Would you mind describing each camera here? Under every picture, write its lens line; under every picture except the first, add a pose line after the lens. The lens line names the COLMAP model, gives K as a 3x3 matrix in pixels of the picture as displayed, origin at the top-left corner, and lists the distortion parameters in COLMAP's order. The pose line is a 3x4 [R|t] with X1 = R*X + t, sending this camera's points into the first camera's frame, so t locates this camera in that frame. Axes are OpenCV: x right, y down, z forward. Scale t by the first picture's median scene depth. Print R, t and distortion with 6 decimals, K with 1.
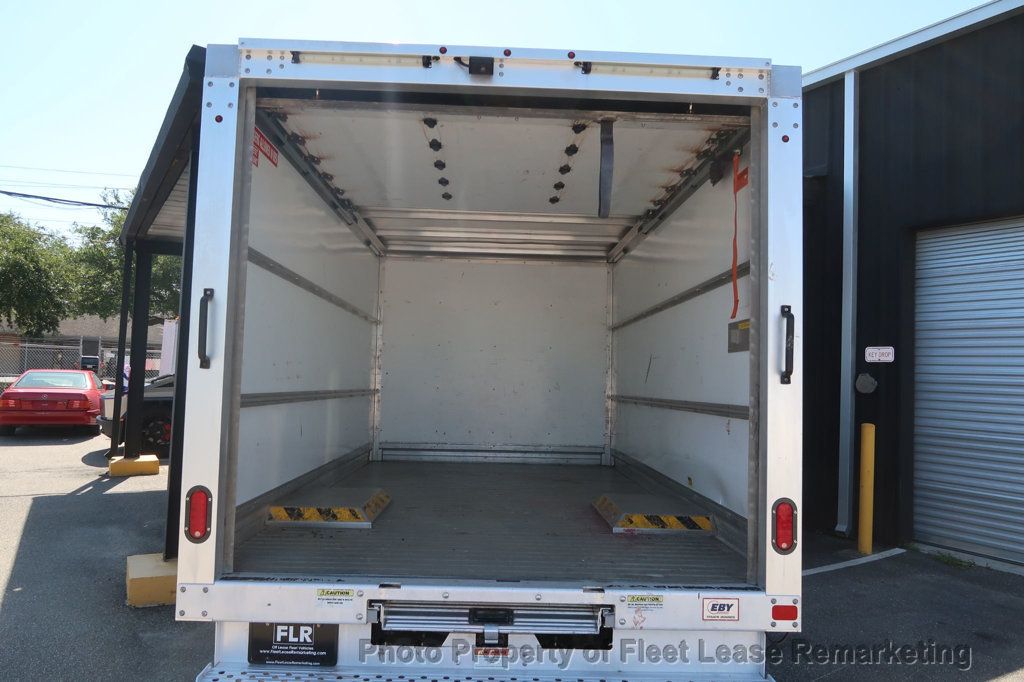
lens RADIAL K [[714.4, 0, 515.5], [0, 714.4, 361.1], [0, 0, 1]] dist [-0.026507, 0.014141]
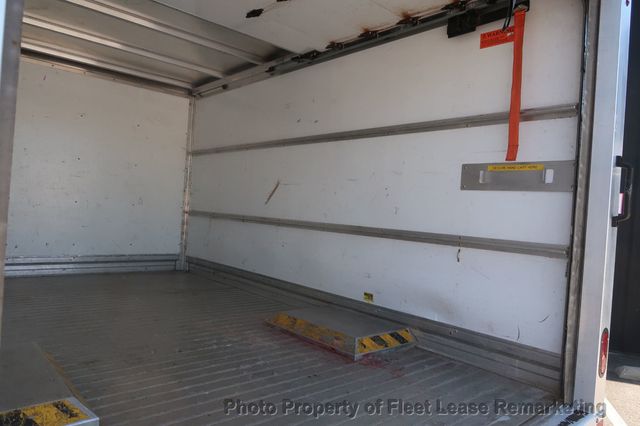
lens RADIAL K [[446.5, 0, 321.4], [0, 446.5, 217.1], [0, 0, 1]] dist [-0.026507, 0.014141]
pose [[0.764498, 0.016576, 0.644413, -0.167942], [-0.068295, 0.996126, 0.055399, 0.003368], [-0.640998, -0.086362, 0.762668, 0.304473]]
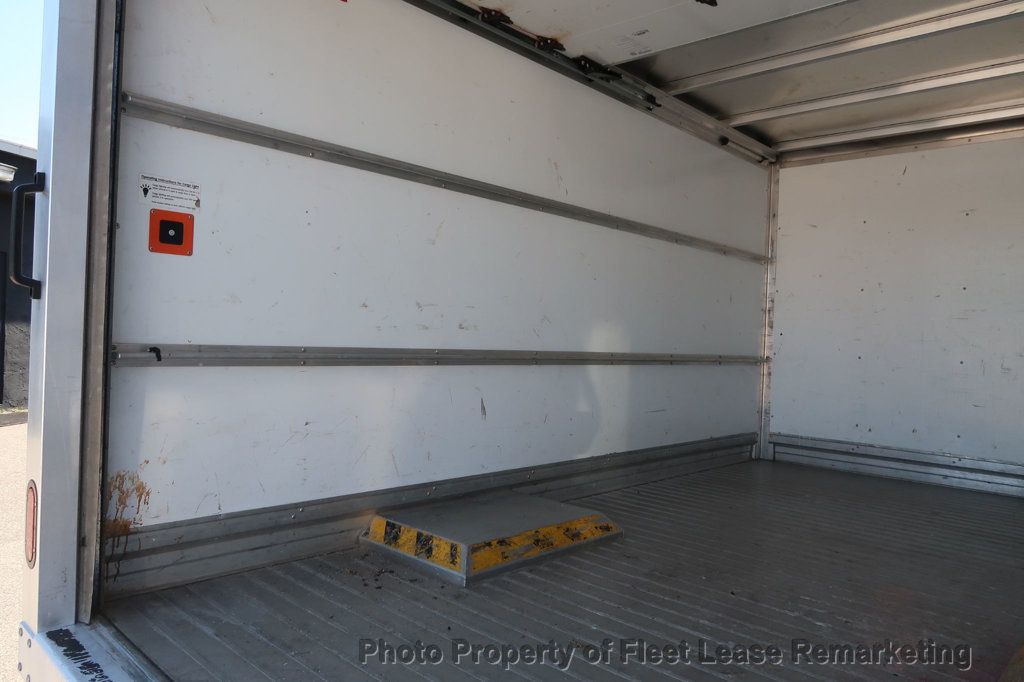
lens RADIAL K [[714.4, 0, 487.3], [0, 714.4, 360.2], [0, 0, 1]] dist [-0.026507, 0.014141]
pose [[0.686673, 0.029032, -0.726386, 0.121467], [0.001316, 0.999151, 0.041178, 0.013788], [0.726965, -0.029232, 0.686052, 0.327167]]
